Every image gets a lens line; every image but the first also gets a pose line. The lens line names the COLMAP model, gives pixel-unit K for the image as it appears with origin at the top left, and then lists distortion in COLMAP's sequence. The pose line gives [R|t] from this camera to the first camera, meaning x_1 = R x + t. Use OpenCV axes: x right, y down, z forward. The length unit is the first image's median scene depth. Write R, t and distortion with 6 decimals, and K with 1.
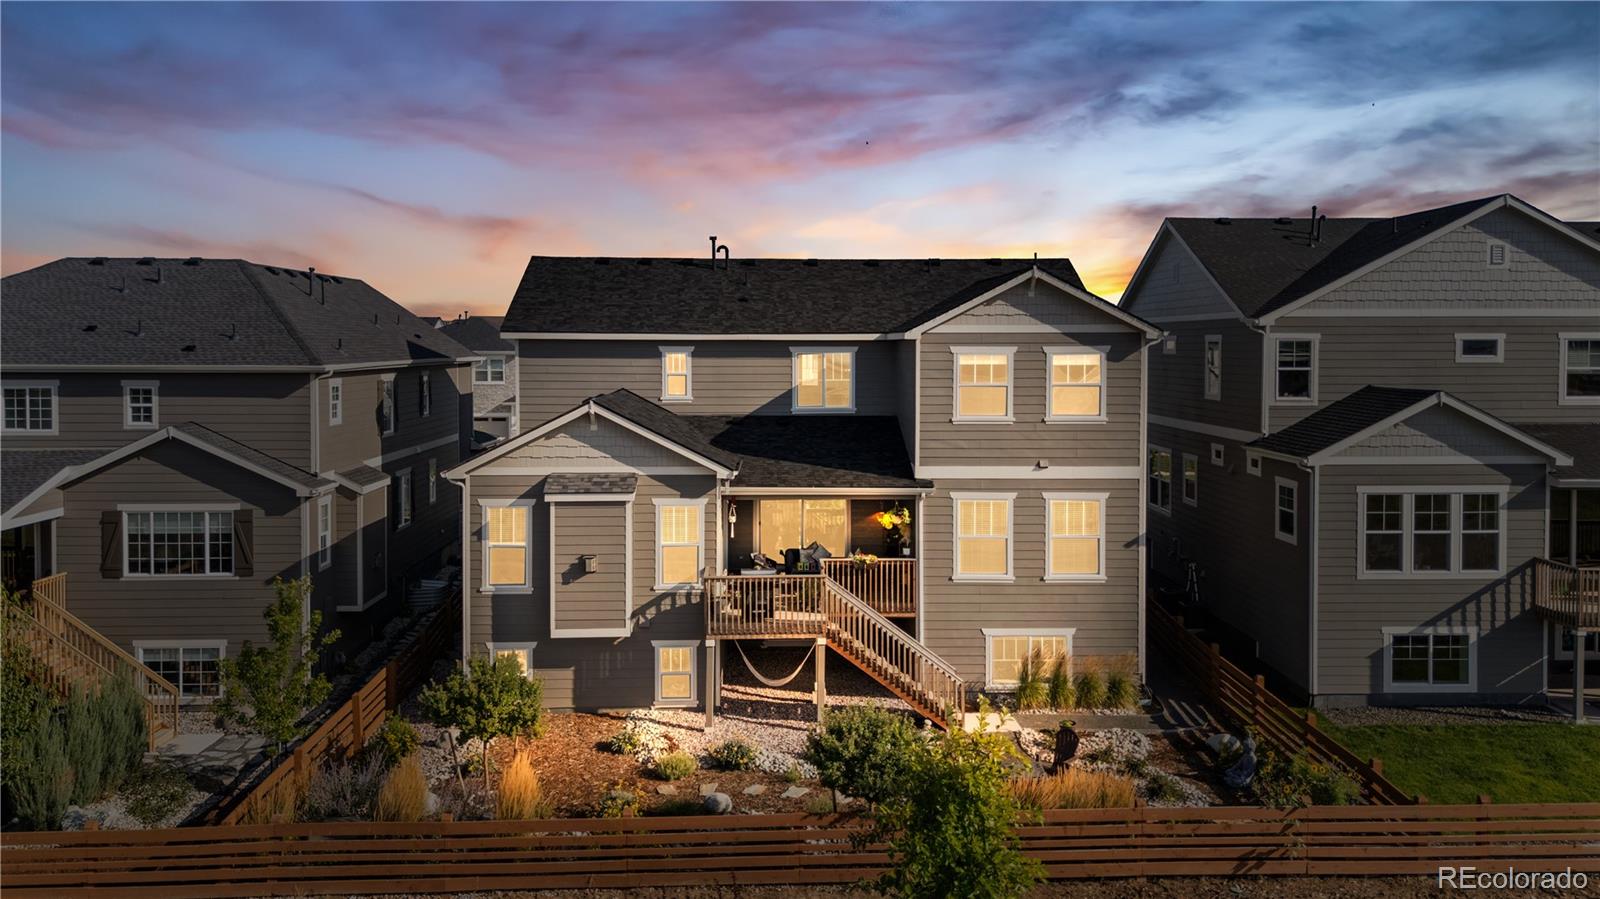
lens RADIAL K [[1178.4, 0, 807.5], [0, 1178.4, 405.1], [0, 0, 1]] dist [0.028952, -0.024649]
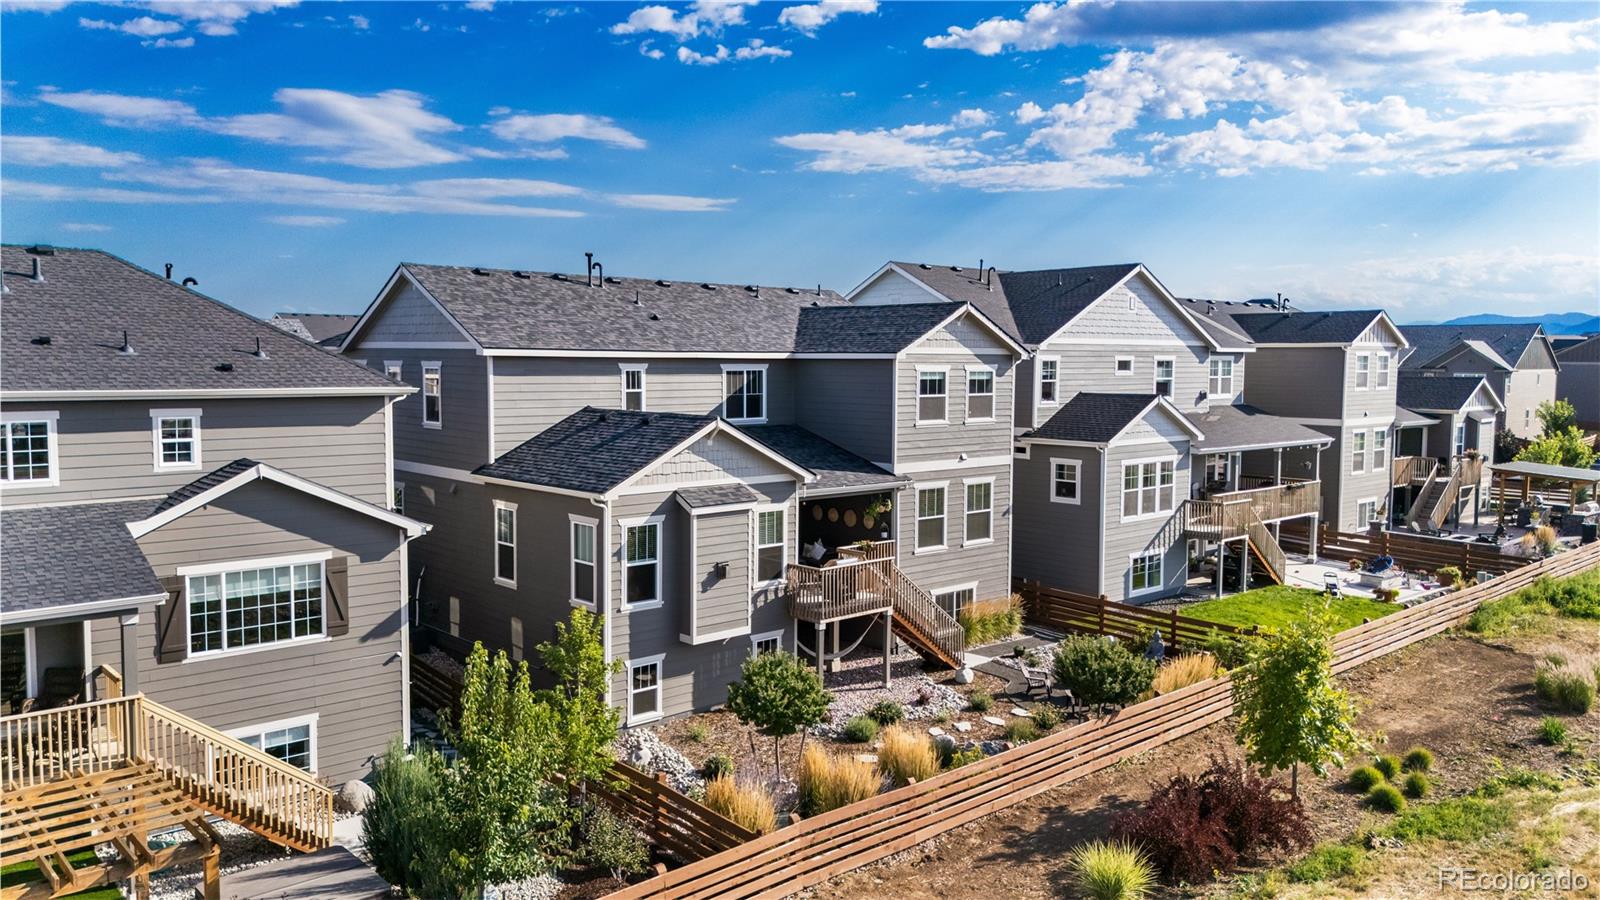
lens RADIAL K [[1178.4, 0, 800.2], [0, 1178.4, 450.0], [0, 0, 1]] dist [0.028952, -0.024649]
pose [[0.761064, -0.047087, 0.646966, -0.770211], [0.024880, 0.998747, 0.043422, -0.017877], [-0.648200, -0.016951, 0.761282, 0.137502]]
